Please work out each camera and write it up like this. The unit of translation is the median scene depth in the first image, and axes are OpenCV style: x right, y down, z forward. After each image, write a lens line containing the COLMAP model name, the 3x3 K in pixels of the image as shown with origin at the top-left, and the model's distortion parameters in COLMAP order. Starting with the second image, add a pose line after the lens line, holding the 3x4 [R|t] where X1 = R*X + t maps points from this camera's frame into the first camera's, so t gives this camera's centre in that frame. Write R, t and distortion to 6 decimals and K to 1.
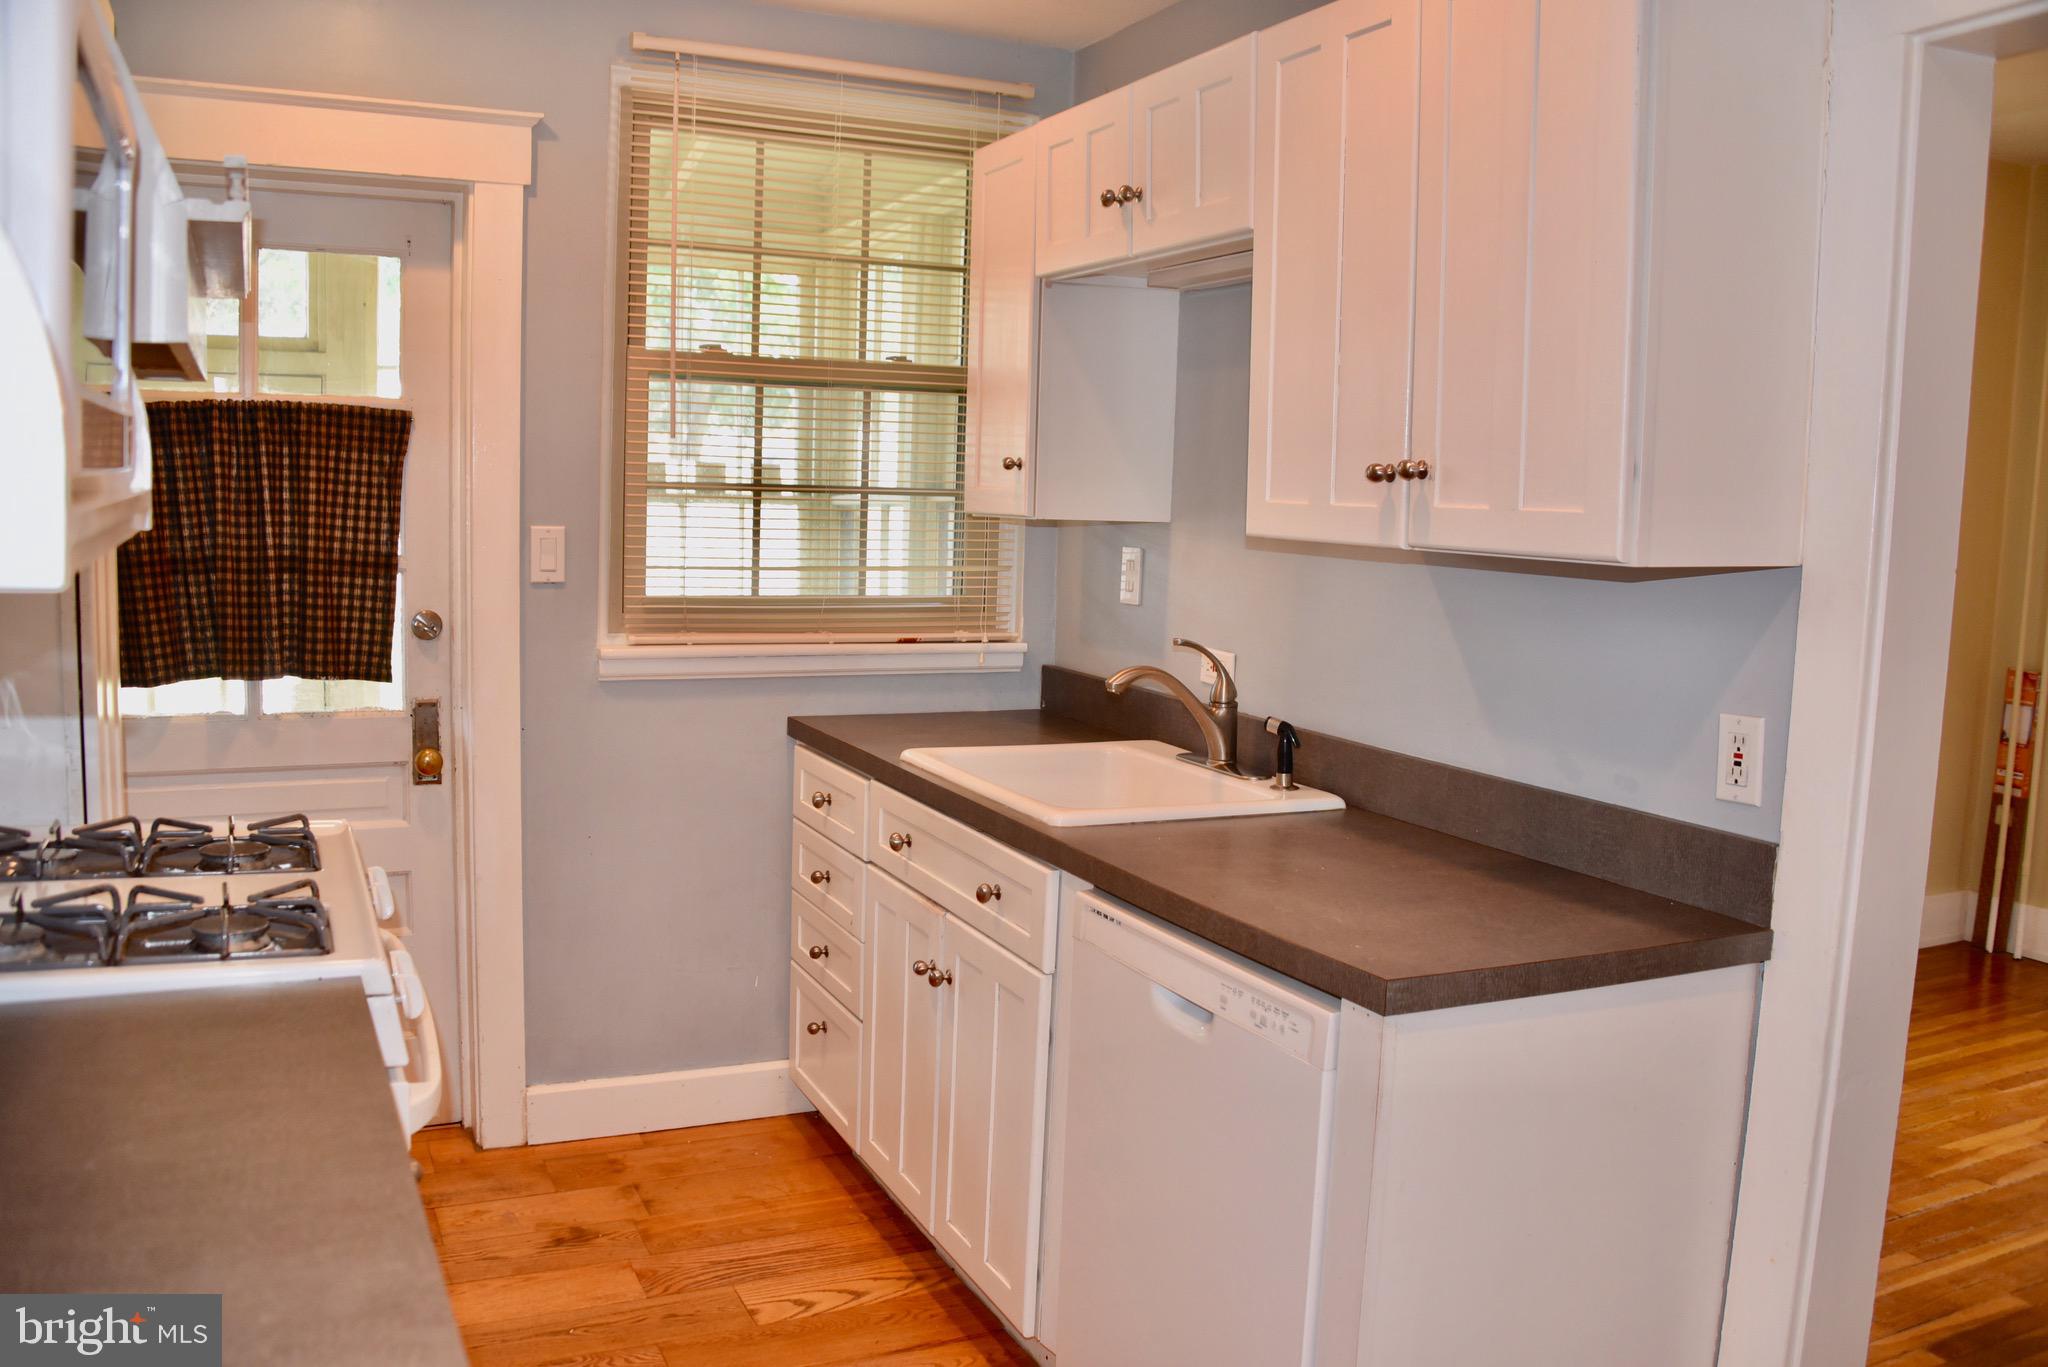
lens RADIAL K [[1635.2, 0, 1018.8], [0, 1635.2, 680.4], [0, 0, 1]] dist [-0.131847, 0.064119]
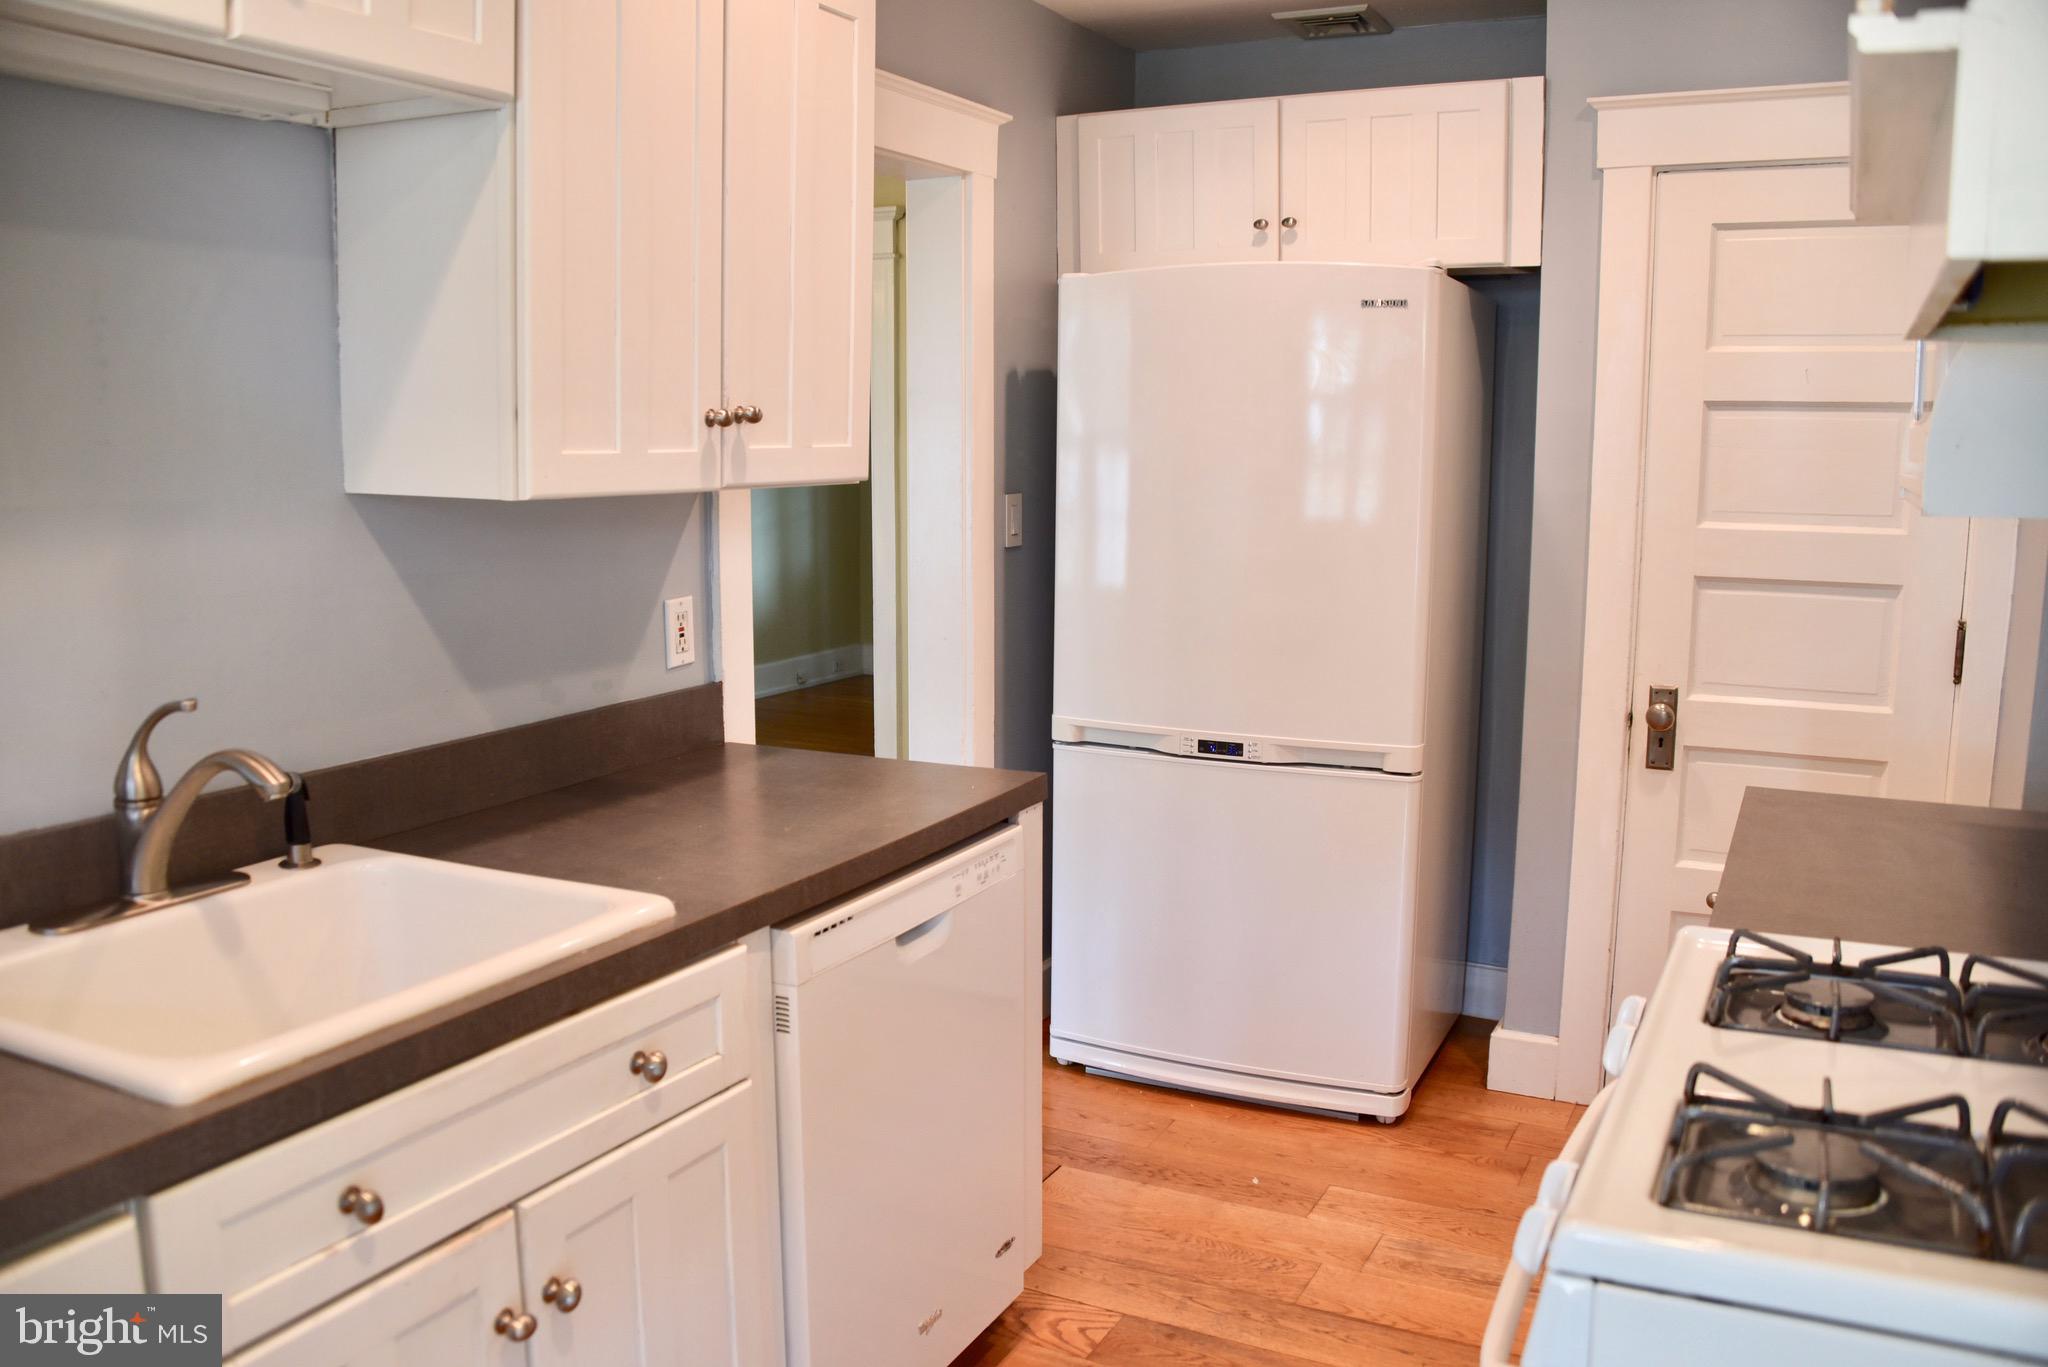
lens RADIAL K [[1635.2, 0, 1025.6], [0, 1635.2, 680.7], [0, 0, 1]] dist [-0.131847, 0.064119]
pose [[-0.600566, -0.152742, 0.784851, -0.736921], [0.071198, 0.967470, 0.242762, -0.207143], [-0.796399, 0.201675, -0.570154, 1.499056]]
